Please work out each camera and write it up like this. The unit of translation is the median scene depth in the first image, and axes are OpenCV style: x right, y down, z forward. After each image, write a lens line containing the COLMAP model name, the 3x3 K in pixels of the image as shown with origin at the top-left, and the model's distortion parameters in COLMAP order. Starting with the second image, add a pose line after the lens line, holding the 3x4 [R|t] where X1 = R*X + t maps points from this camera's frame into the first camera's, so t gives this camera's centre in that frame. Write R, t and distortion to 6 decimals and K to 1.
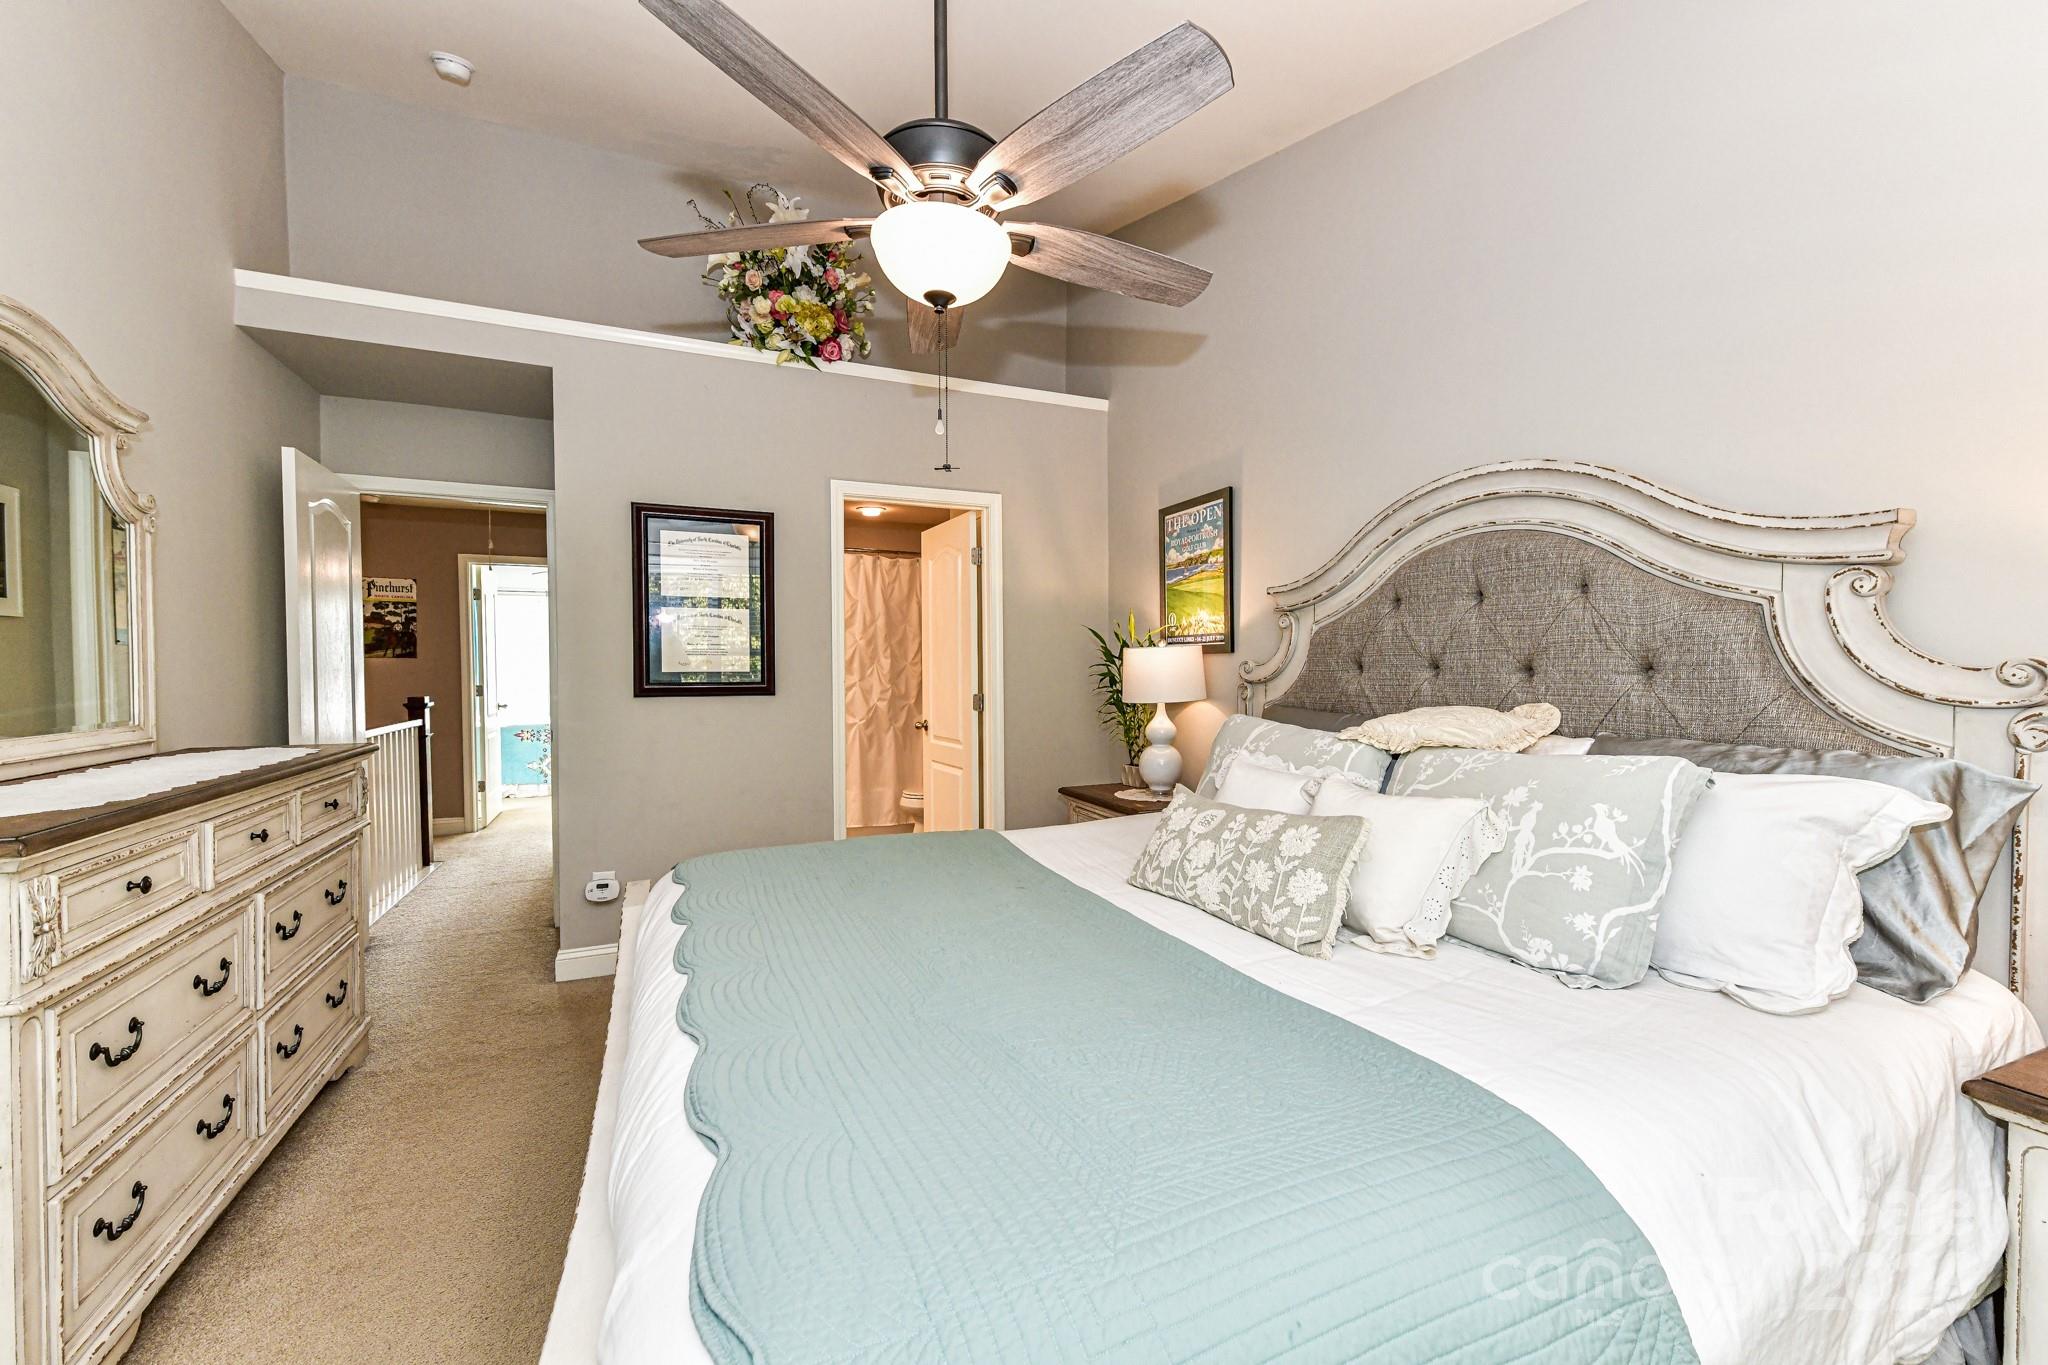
lens RADIAL K [[801.6, 0, 1019.2], [0, 801.6, 679.1], [0, 0, 1]] dist [0.002842, -0.000973]
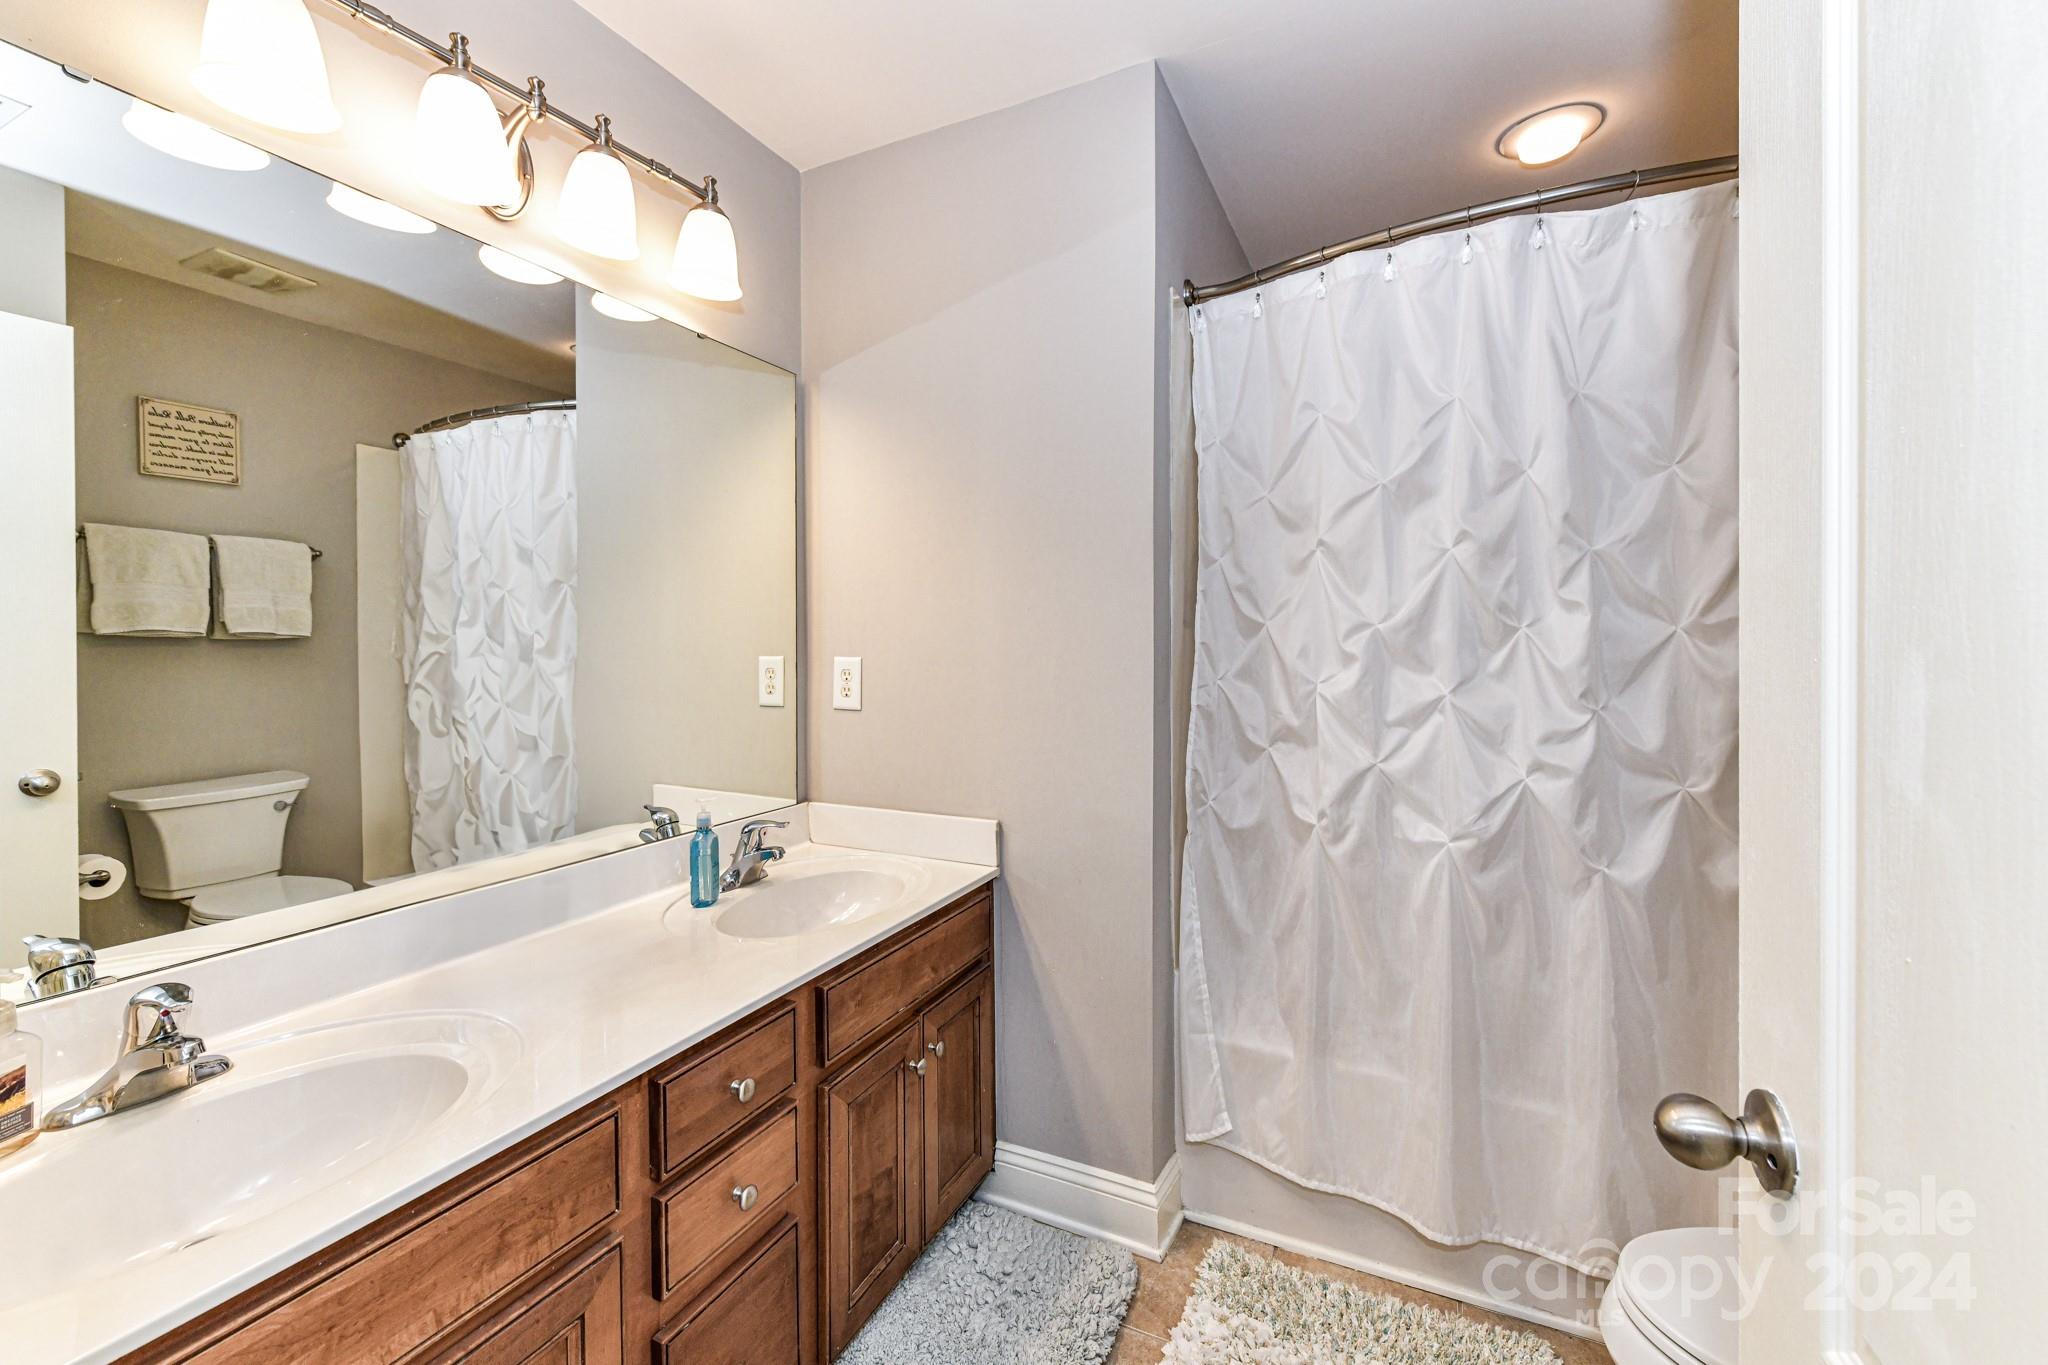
lens RADIAL K [[801.6, 0, 1051.0], [0, 801.6, 642.2], [0, 0, 1]] dist [0.002842, -0.000973]
pose [[0.659588, 0.009986, -0.751561, -0.082947], [-0.012827, 0.999916, 0.002029, -0.014260], [0.751518, 0.008303, 0.659661, 0.709140]]
